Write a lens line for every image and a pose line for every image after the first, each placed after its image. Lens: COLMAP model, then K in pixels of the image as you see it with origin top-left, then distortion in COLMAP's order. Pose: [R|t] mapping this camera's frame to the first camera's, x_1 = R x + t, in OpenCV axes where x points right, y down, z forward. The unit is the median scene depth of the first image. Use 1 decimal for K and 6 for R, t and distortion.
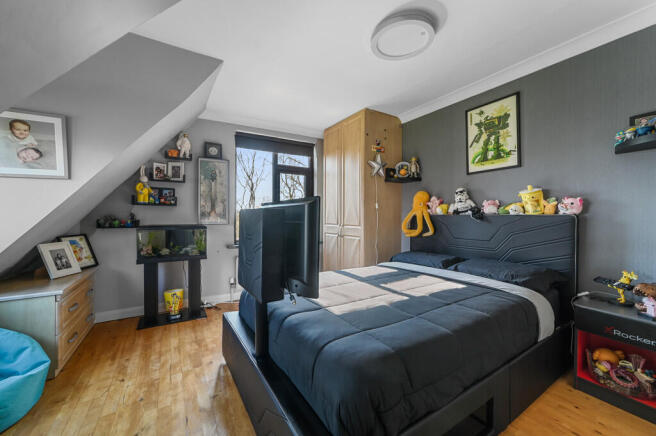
lens RADIAL K [[258.0, 0, 328.8], [0, 258.0, 216.5], [0, 0, 1]] dist [-0.014302, 0.003002]
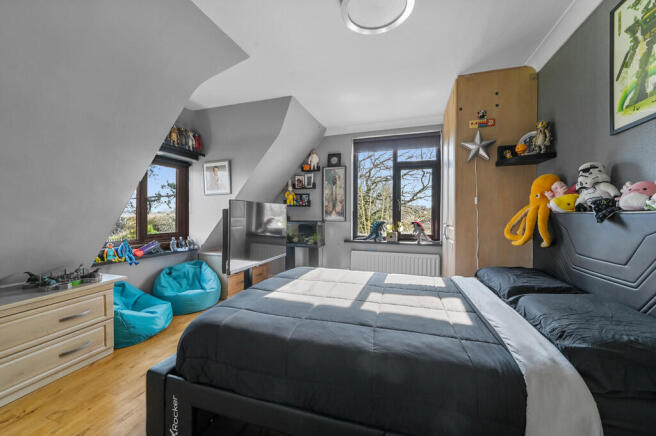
lens RADIAL K [[258.0, 0, 324.1], [0, 258.0, 217.6], [0, 0, 1]] dist [-0.014302, 0.003002]
pose [[0.641858, 0.011100, -0.766743, 0.480066], [-0.001852, 0.999915, 0.012925, -0.001020], [0.766822, -0.006876, 0.641824, 0.191651]]
